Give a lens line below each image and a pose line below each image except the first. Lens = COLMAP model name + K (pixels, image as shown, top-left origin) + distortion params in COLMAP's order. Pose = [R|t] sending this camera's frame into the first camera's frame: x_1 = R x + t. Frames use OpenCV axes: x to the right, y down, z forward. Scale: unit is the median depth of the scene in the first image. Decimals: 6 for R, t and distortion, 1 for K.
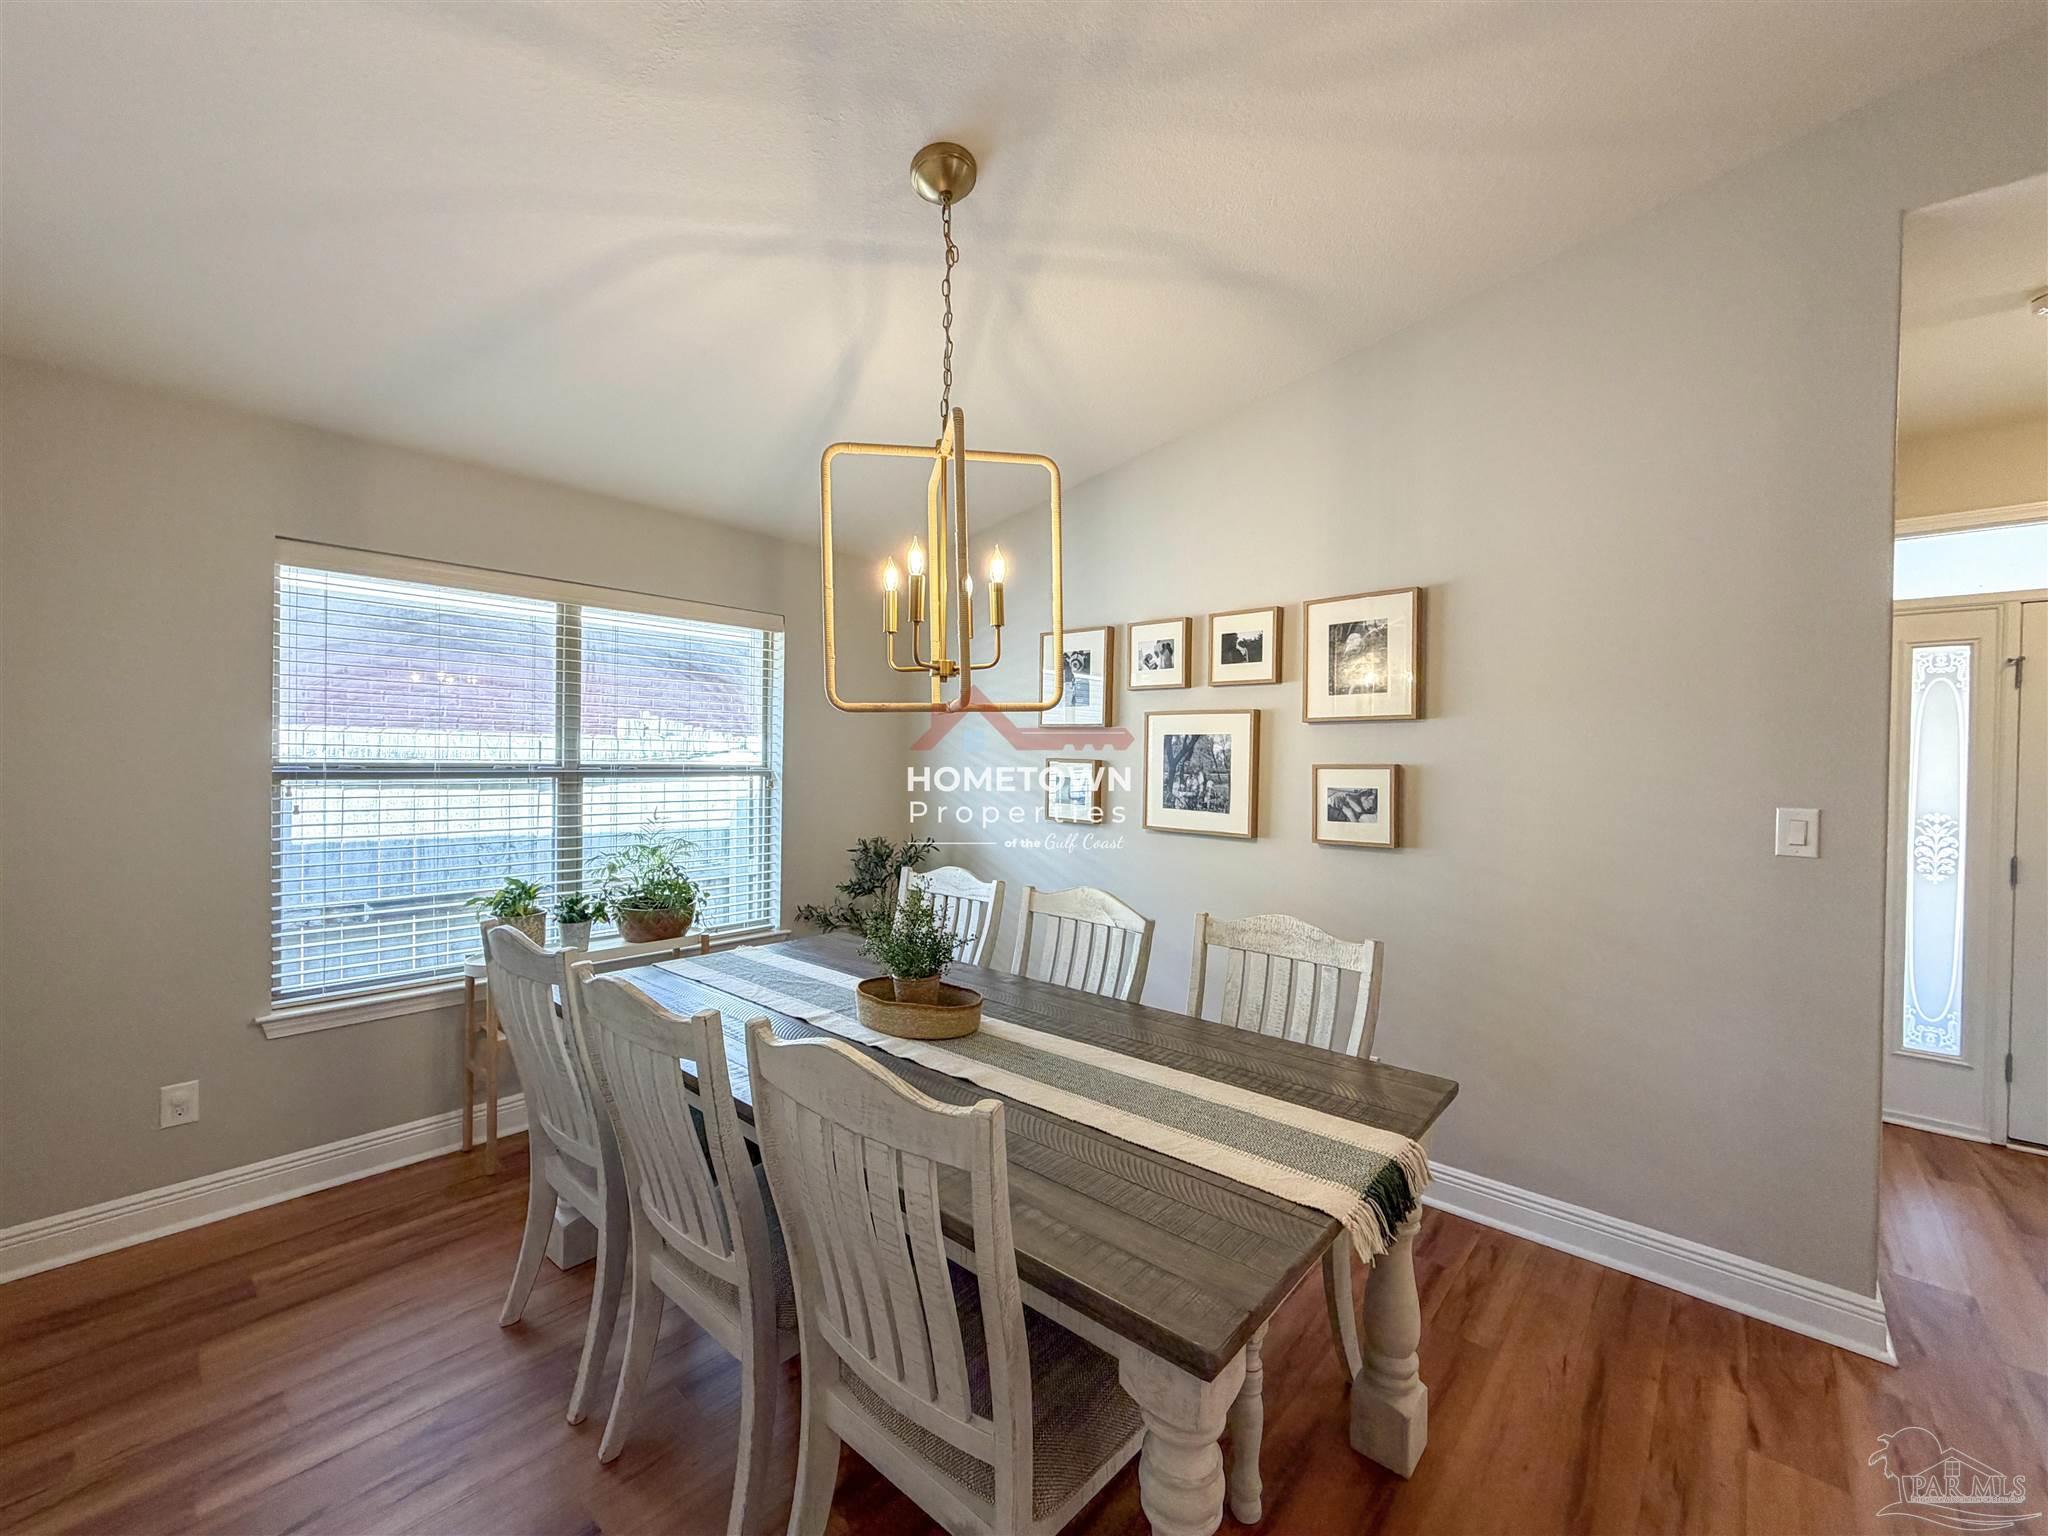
lens RADIAL K [[819.7, 0, 1015.4], [0, 819.7, 768.7], [0, 0, 1]] dist [-0.001563, 0.000531]
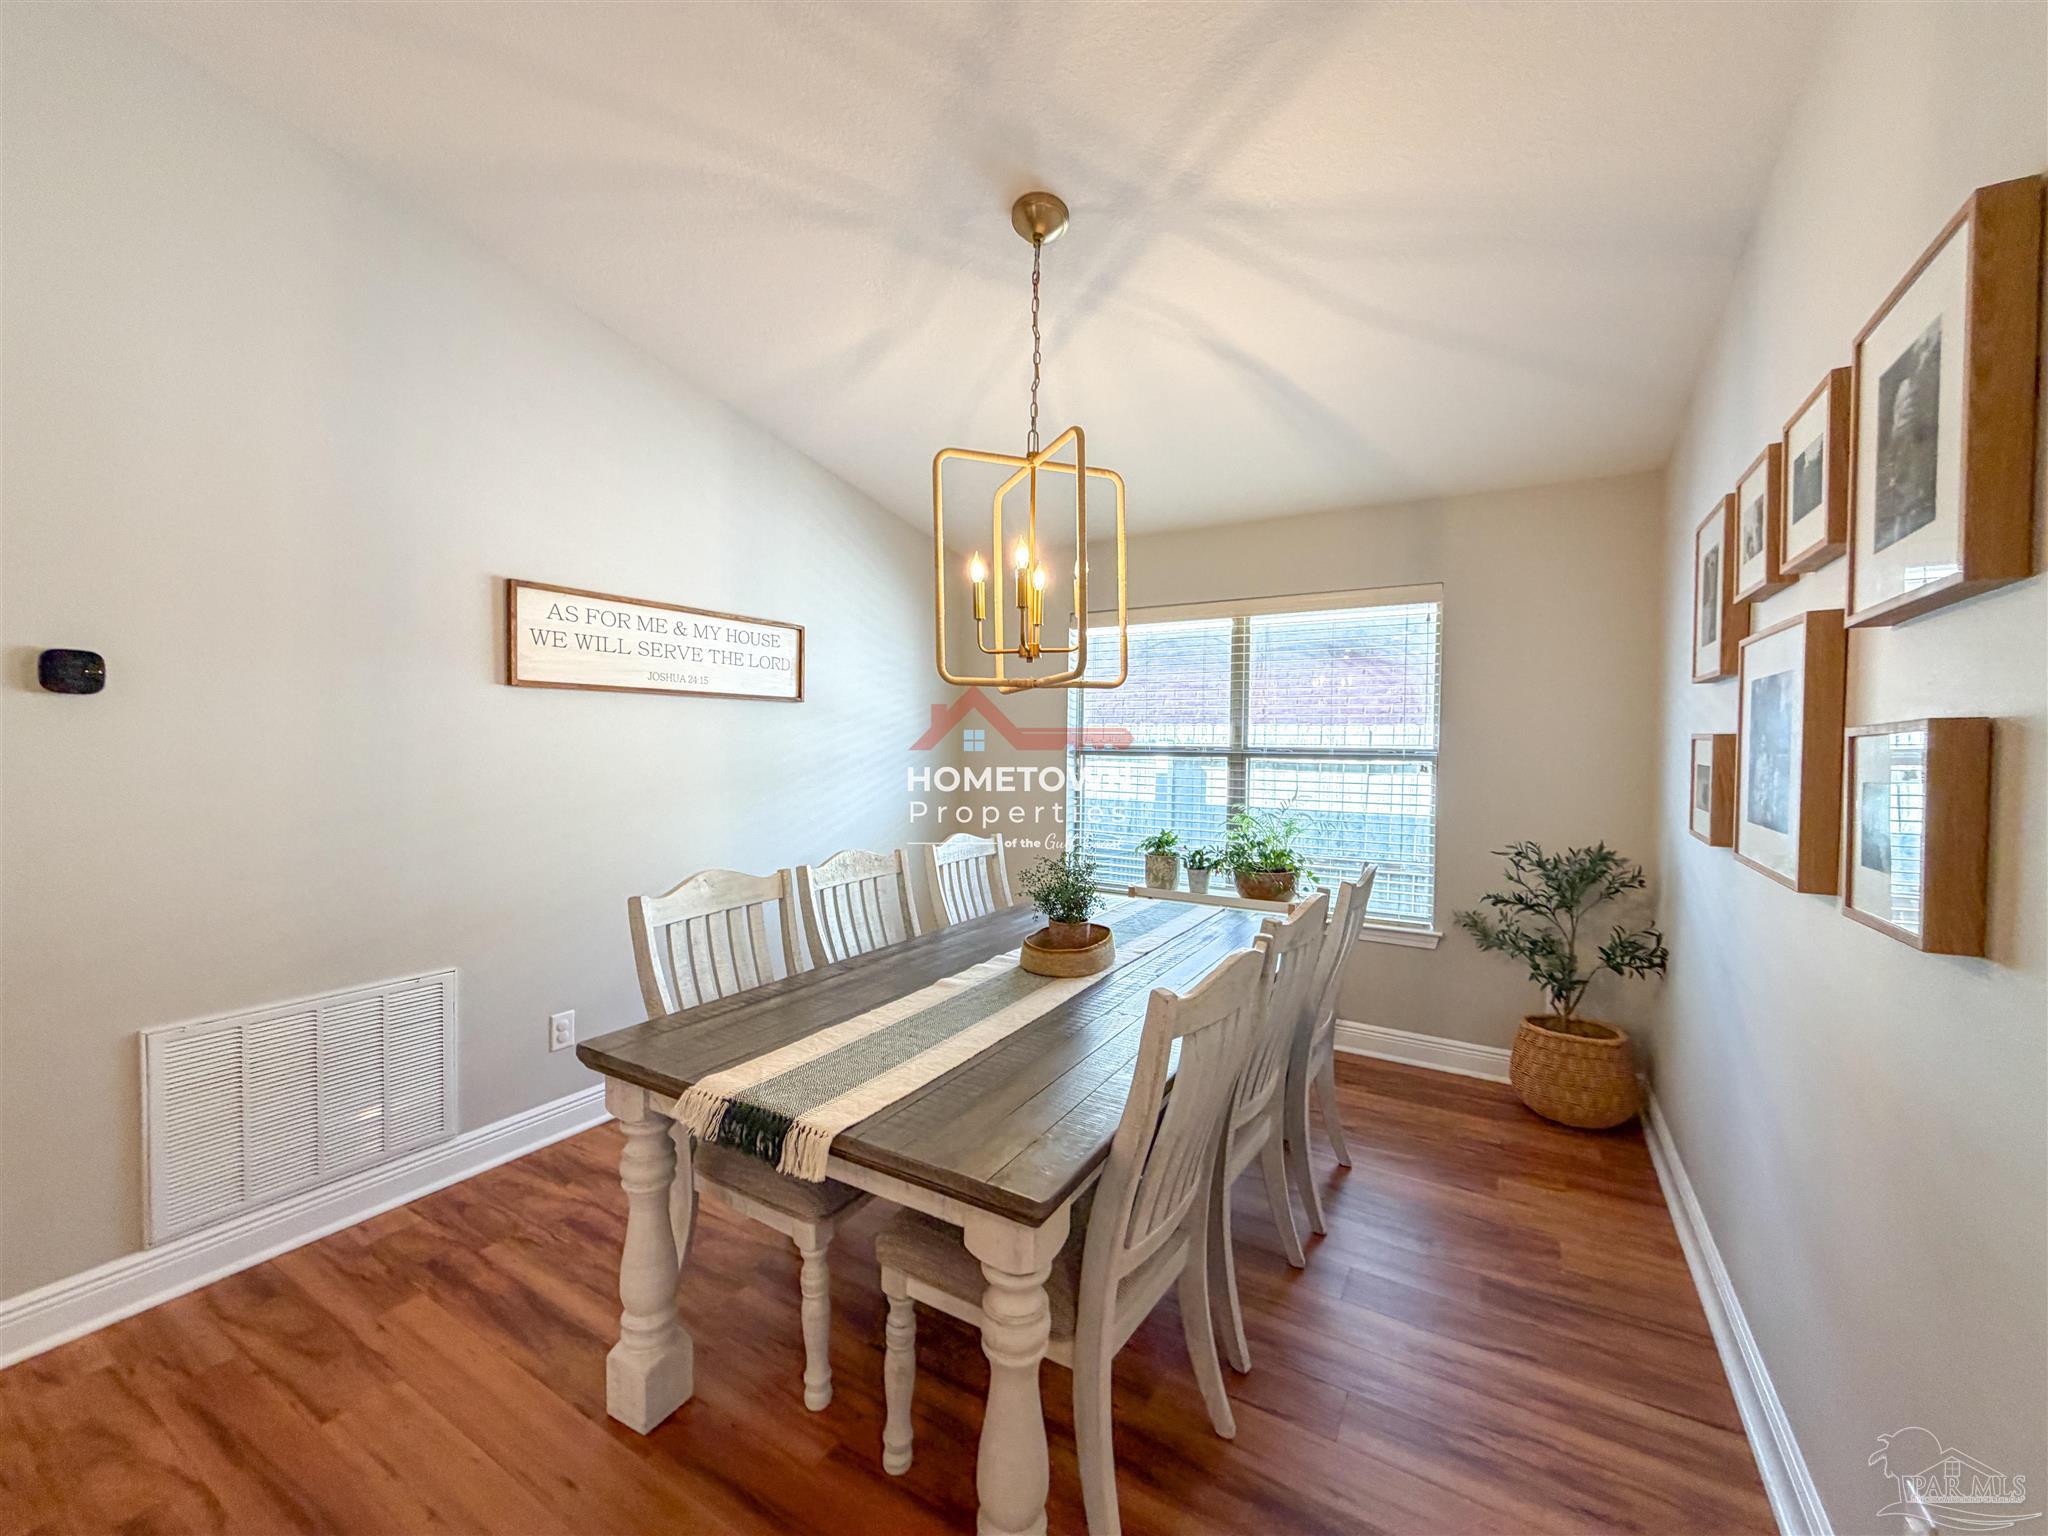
lens RADIAL K [[819.7, 0, 1015.4], [0, 819.7, 768.7], [0, 0, 1]] dist [-0.001563, 0.000531]
pose [[0.191802, 0.017606, -0.981276, 0.601815], [-0.020731, 0.999689, 0.013885, 0.016909], [0.981215, 0.017680, 0.192108, 0.437267]]
